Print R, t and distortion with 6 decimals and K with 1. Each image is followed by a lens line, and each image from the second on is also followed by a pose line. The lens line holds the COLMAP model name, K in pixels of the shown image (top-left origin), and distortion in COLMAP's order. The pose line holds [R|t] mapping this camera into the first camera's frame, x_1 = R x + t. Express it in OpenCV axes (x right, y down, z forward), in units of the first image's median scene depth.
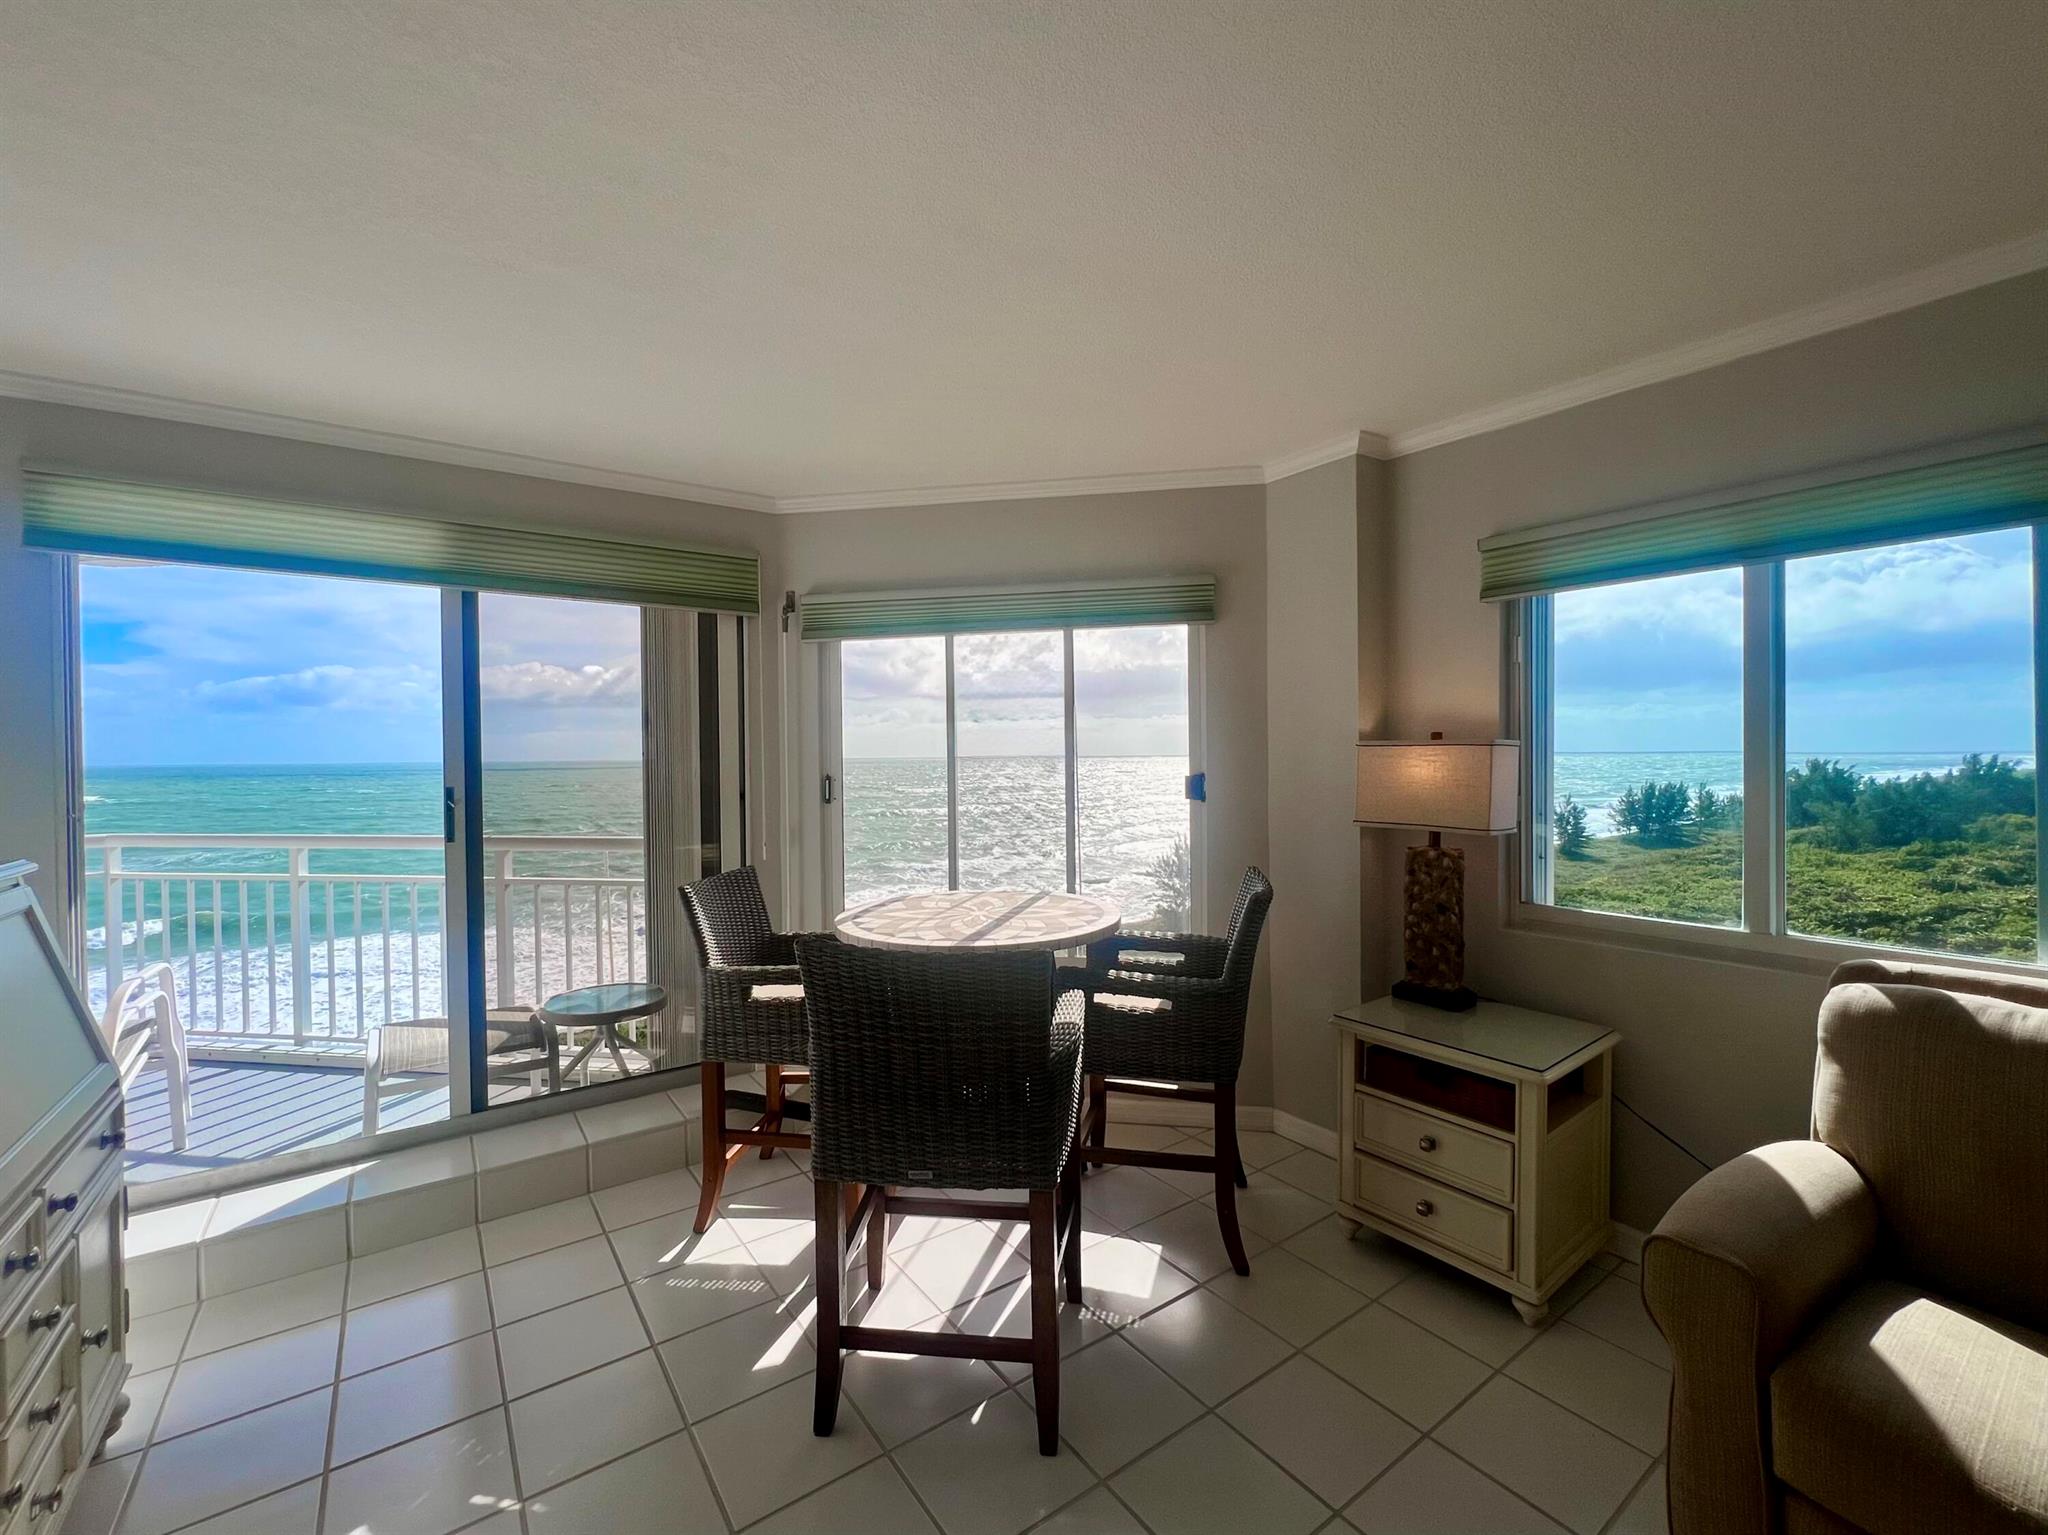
lens RADIAL K [[842.1, 0, 1027.9], [0, 842.1, 765.1], [0, 0, 1]] dist [-0.000054, 0.000228]
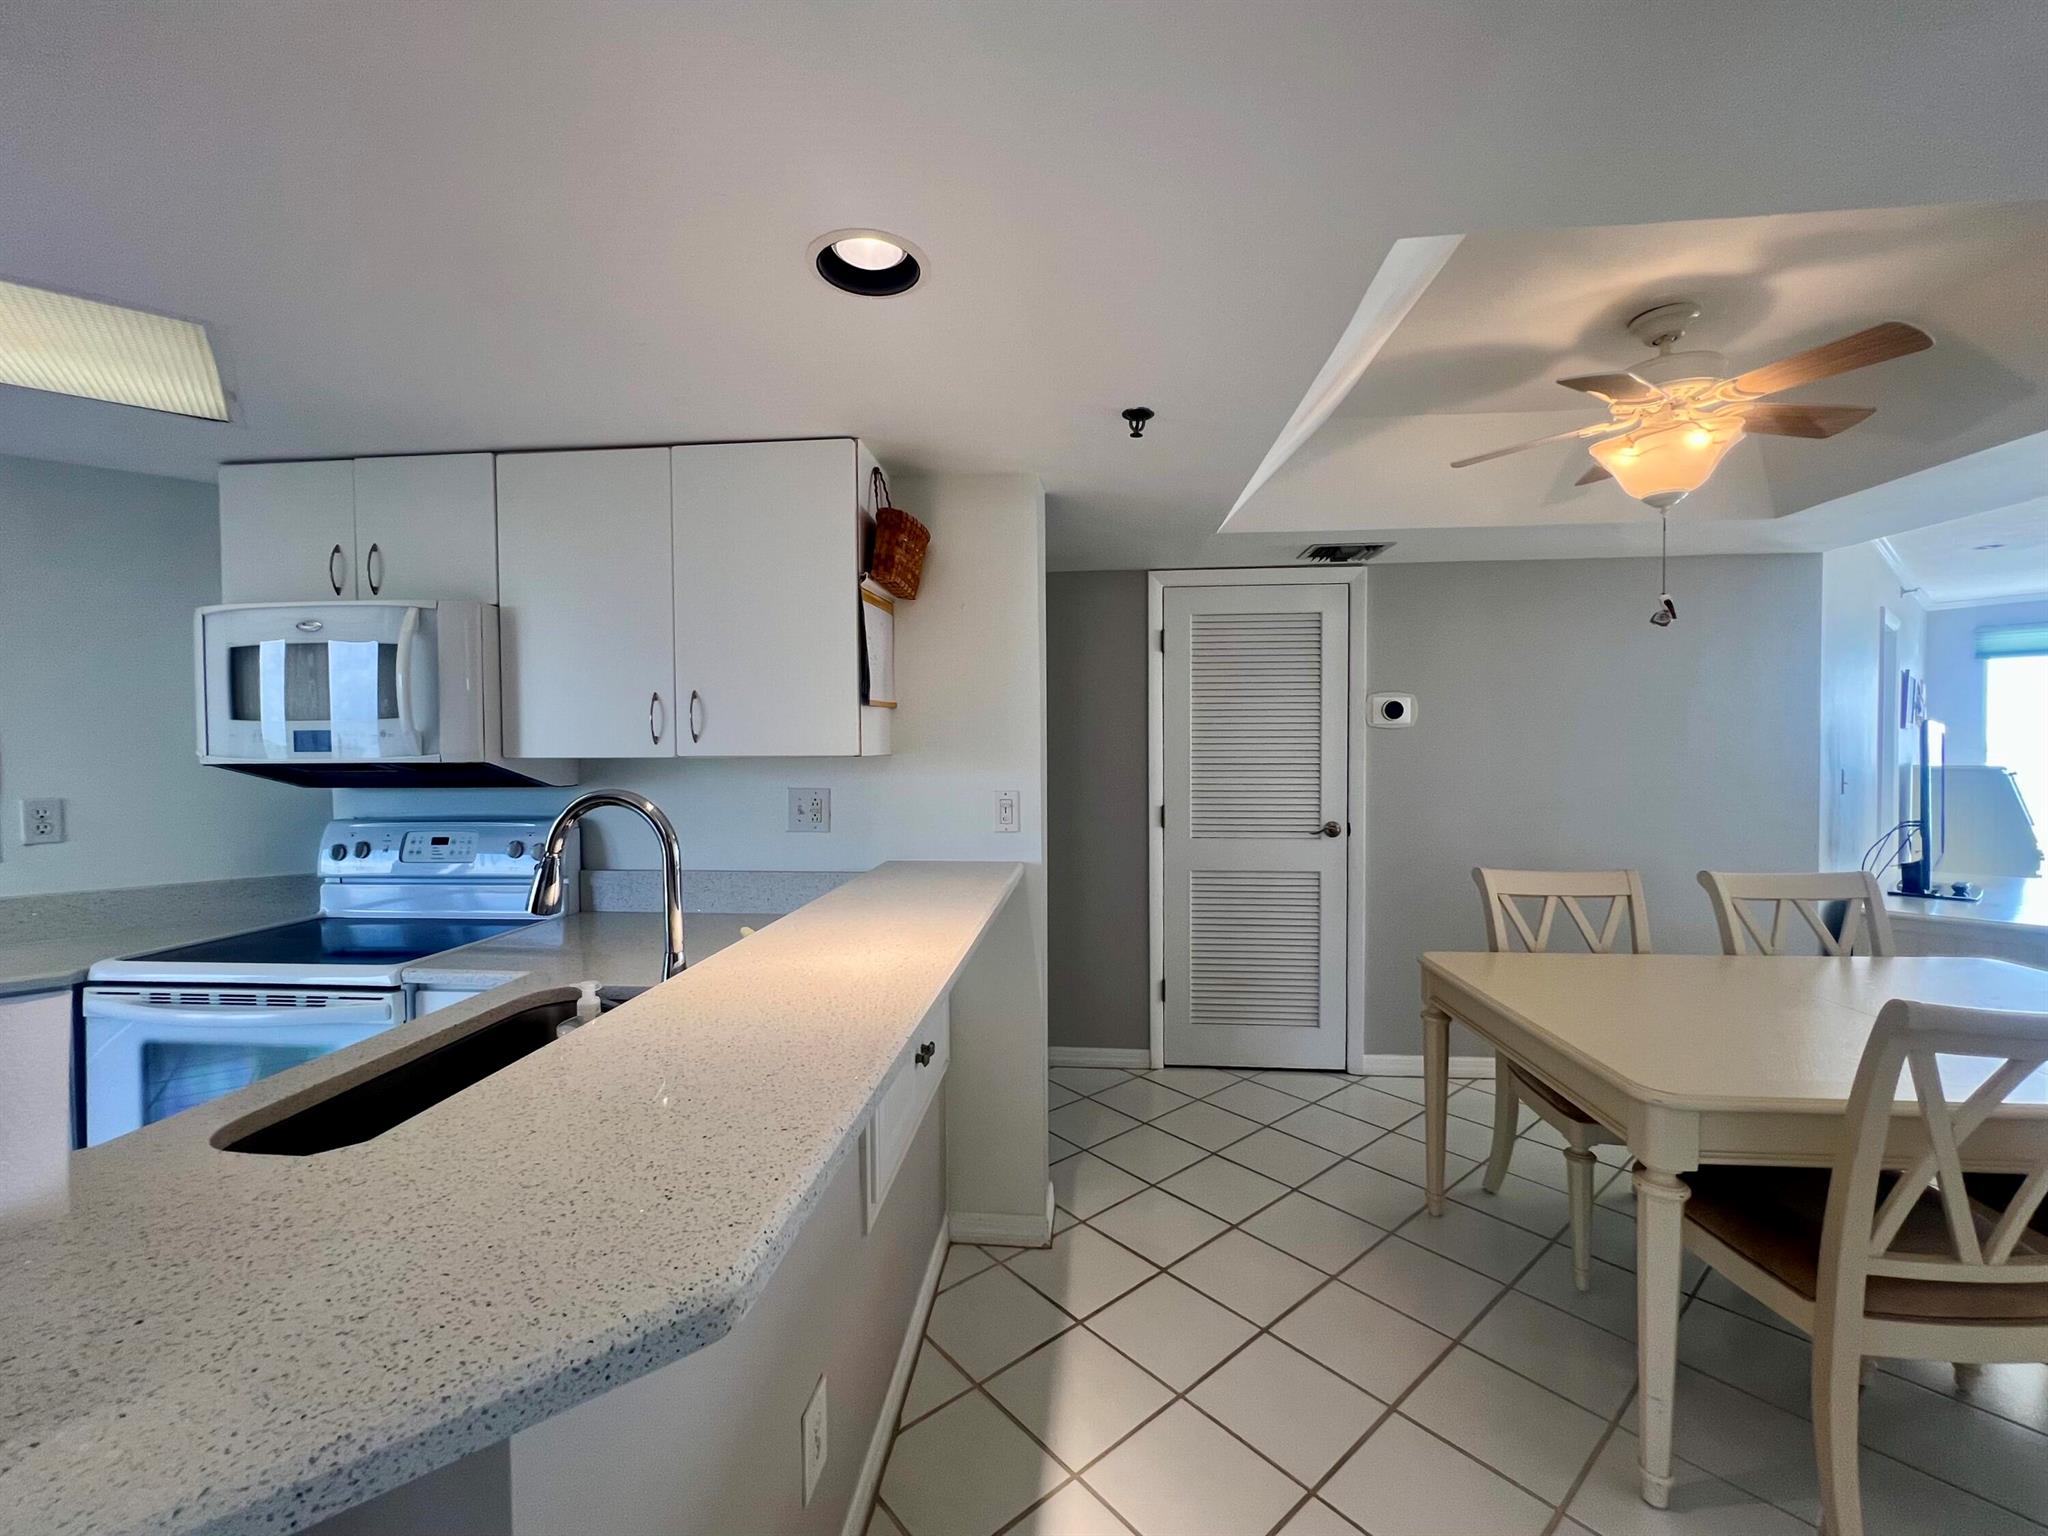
lens RADIAL K [[842.1, 0, 1027.9], [0, 842.1, 765.6], [0, 0, 1]] dist [-0.000054, 0.000228]
pose [[0.080358, 0.030232, -0.996307, 1.041140], [-0.007486, 0.999530, 0.029726, 0.022748], [0.996738, 0.005069, 0.080547, -1.770612]]
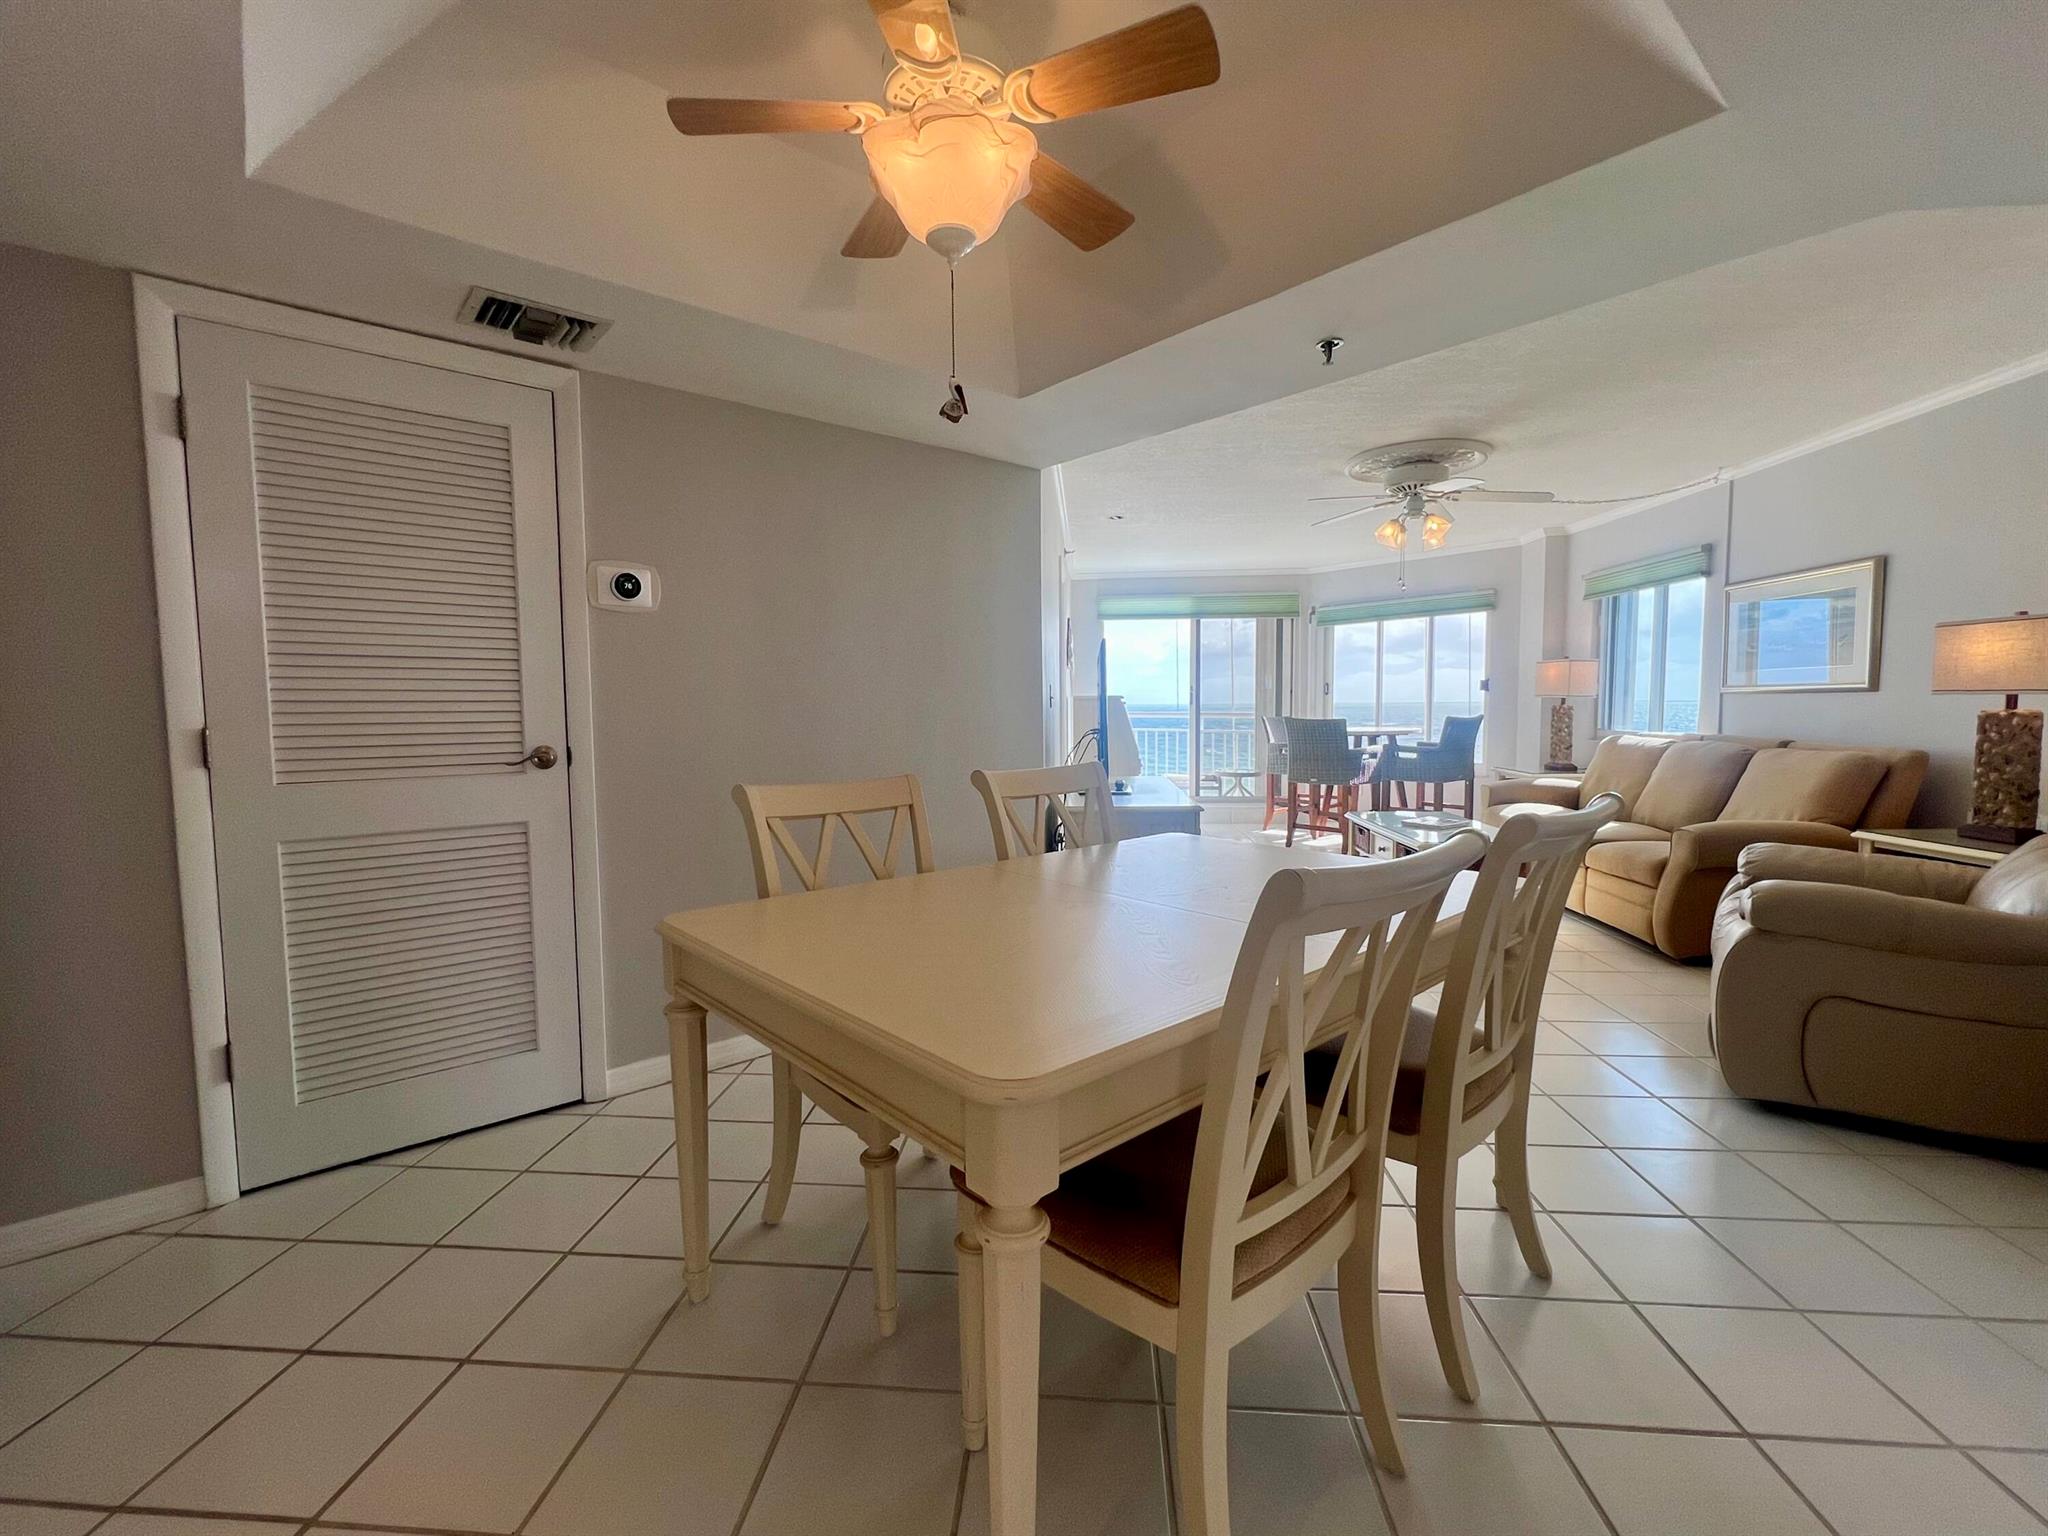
lens RADIAL K [[884.1, 0, 1015.8], [0, 884.1, 769.1], [0, 0, 1]] dist [-0.000298, -0.000127]
pose [[0.758152, 0.049622, -0.650187, 0.793701], [-0.005434, 0.997546, 0.069796, 0.091842], [0.652055, -0.049383, 0.756562, -1.597383]]
